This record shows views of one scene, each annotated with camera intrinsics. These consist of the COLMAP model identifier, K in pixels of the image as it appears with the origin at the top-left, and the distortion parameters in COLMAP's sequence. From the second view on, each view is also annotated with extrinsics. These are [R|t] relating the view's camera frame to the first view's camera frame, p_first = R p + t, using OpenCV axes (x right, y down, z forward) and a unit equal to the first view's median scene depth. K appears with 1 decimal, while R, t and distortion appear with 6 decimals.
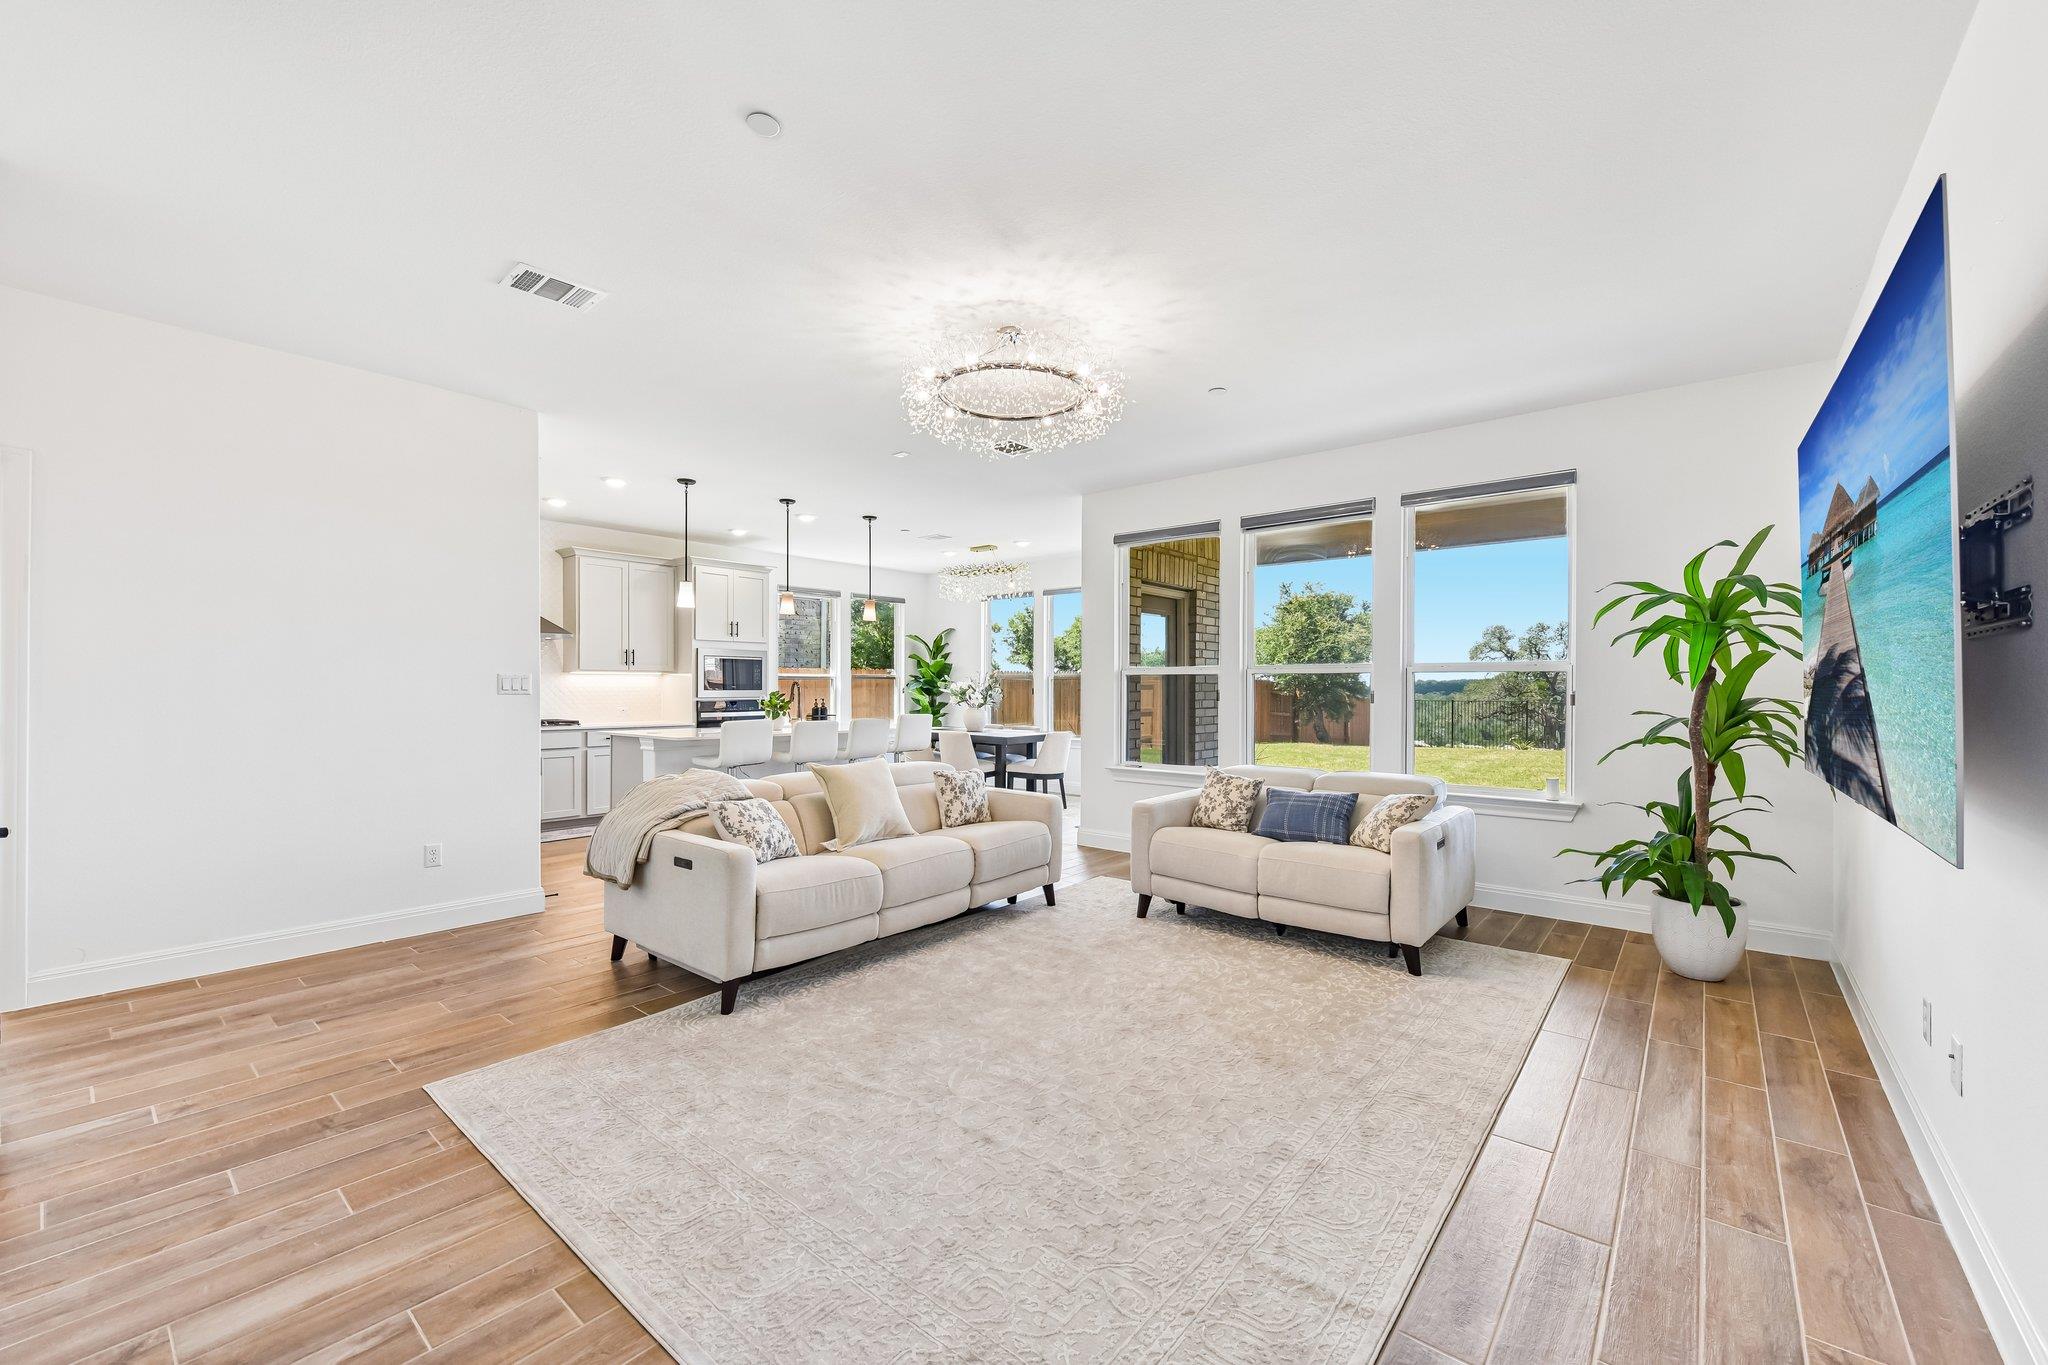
lens RADIAL K [[817.5, 0, 1032.6], [0, 817.5, 681.3], [0, 0, 1]] dist [0.005526, -0.001286]
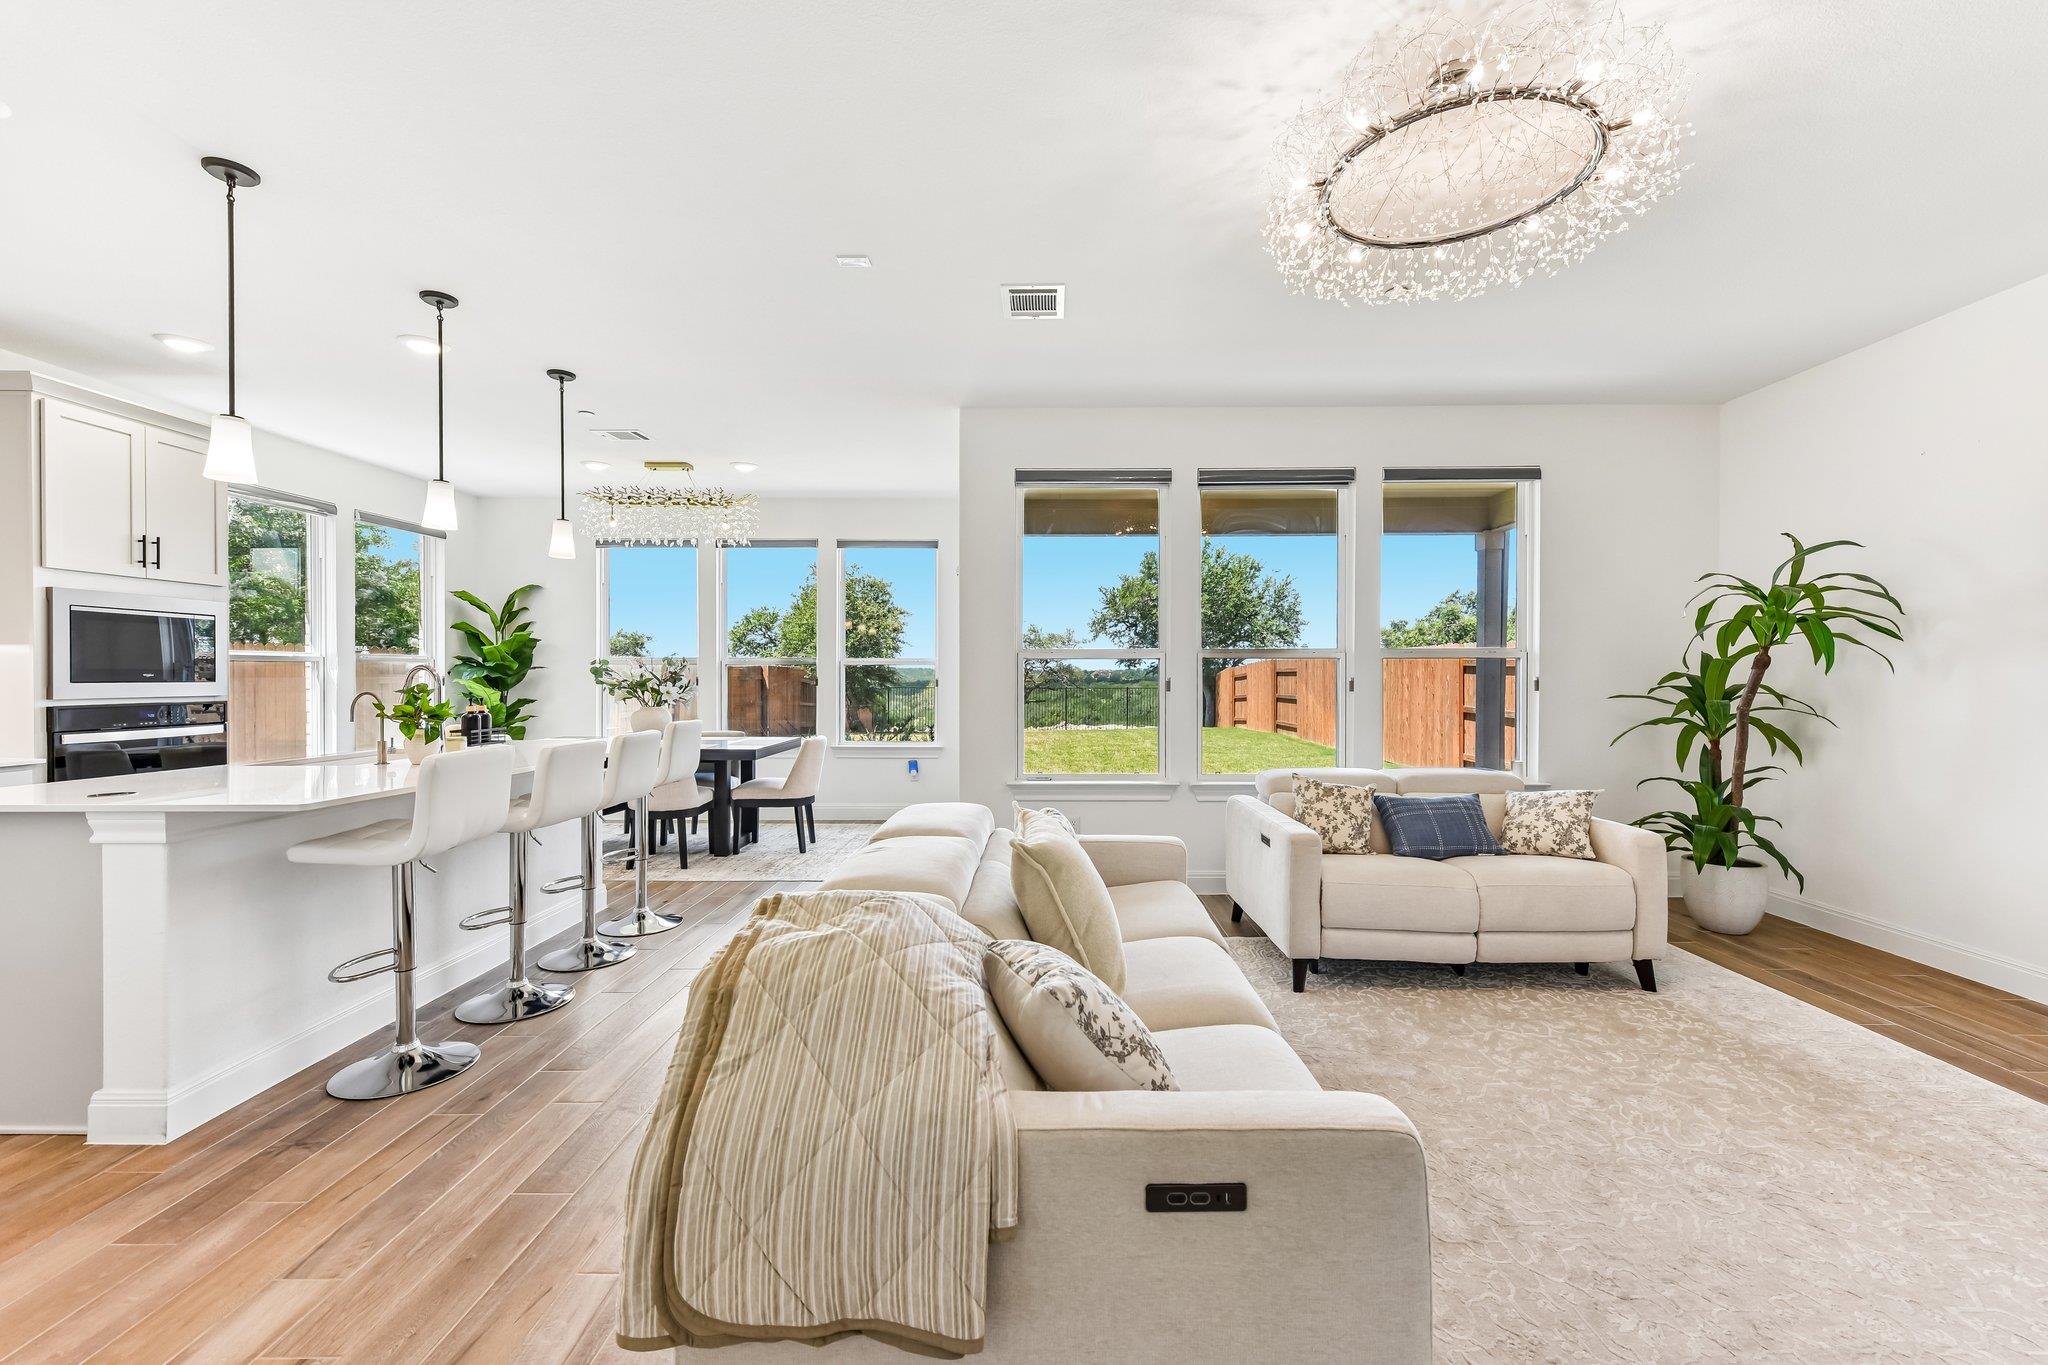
lens RADIAL K [[817.5, 0, 1029.4], [0, 817.5, 681.3], [0, 0, 1]] dist [0.005526, -0.001286]
pose [[0.772081, -0.006578, 0.635490, -0.276116], [-0.003005, 0.999897, 0.014001, 0.002184], [-0.635517, -0.012720, 0.771982, 0.319031]]
